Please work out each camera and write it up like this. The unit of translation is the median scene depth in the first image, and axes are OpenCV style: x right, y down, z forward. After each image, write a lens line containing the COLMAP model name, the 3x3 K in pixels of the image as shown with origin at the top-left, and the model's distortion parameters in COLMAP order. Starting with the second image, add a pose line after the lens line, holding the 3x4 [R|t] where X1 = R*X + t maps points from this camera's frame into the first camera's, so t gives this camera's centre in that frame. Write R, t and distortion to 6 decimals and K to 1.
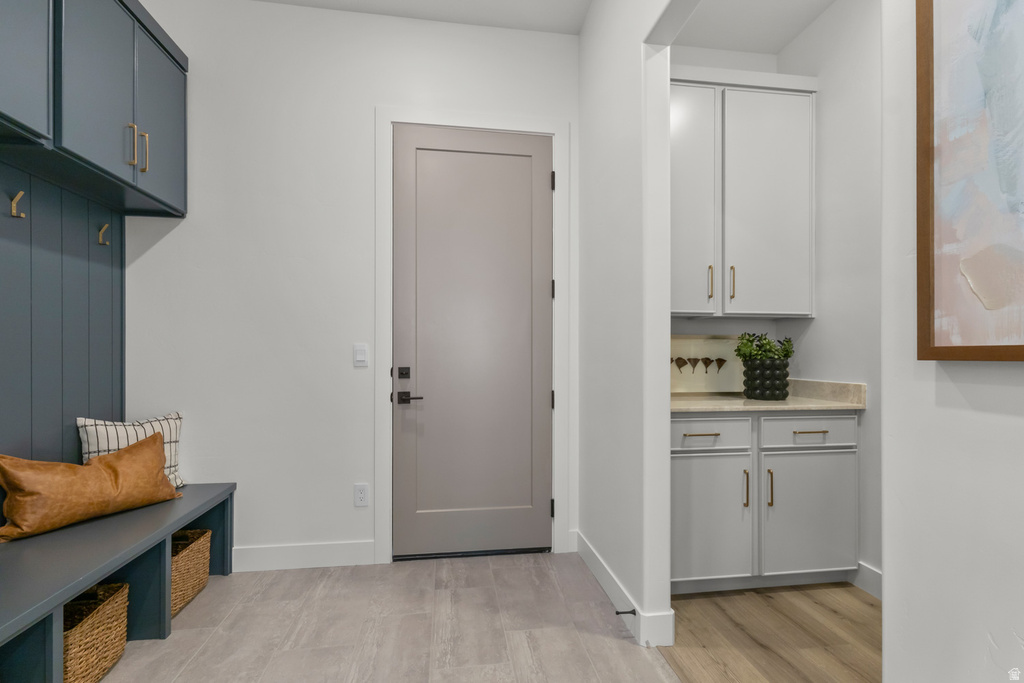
lens RADIAL K [[479.2, 0, 507.5], [0, 479.2, 345.1], [0, 0, 1]] dist [0.002194, 0.000924]
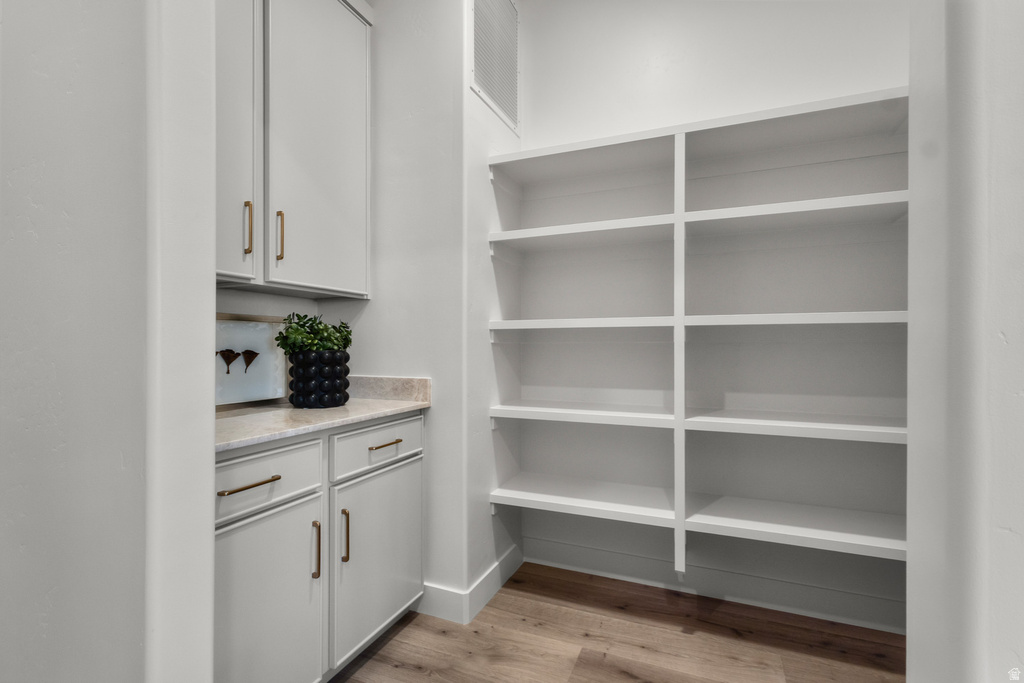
lens RADIAL K [[479.2, 0, 507.5], [0, 479.2, 345.1], [0, 0, 1]] dist [0.002194, 0.000924]
pose [[0.517672, -0.002215, 0.855576, 0.065969], [-0.013516, 0.999851, 0.010766, 0.009216], [-0.855473, -0.017137, 0.517564, 0.392703]]
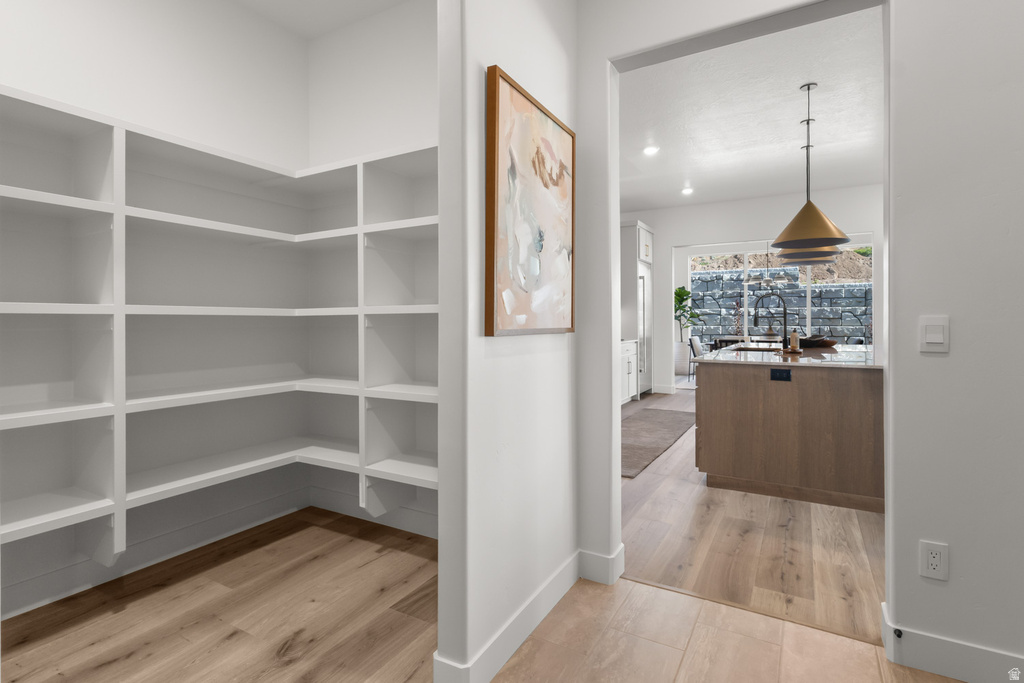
lens RADIAL K [[494.3, 0, 520.8], [0, 494.3, 320.7], [0, 0, 1]] dist [-0.000025, -0.000940]
pose [[-0.795088, 0.001874, 0.606491, -0.144714], [-0.009627, 0.999830, -0.015710, 0.000953], [-0.606418, -0.018329, -0.794935, 0.779041]]
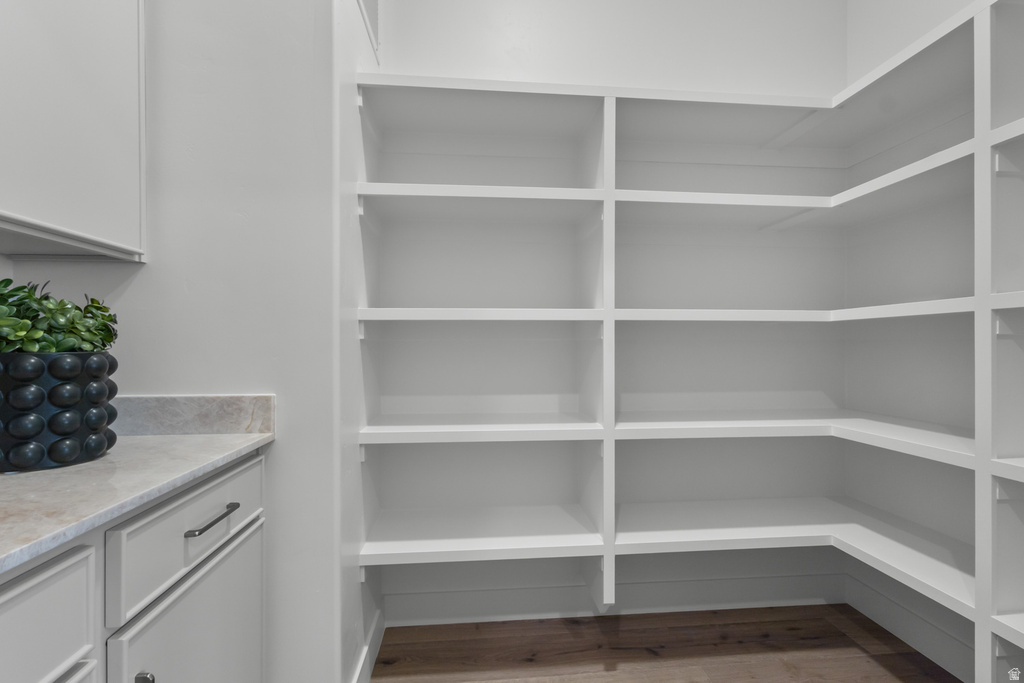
lens RADIAL K [[479.2, 0, 514.8], [0, 479.2, 344.8], [0, 0, 1]] dist [0.001396, 0.000469]
pose [[0.039681, -0.006376, 0.999192, 0.190982], [-0.017804, 0.999816, 0.007087, 0.014529], [-0.999054, -0.018071, 0.039560, 0.644081]]
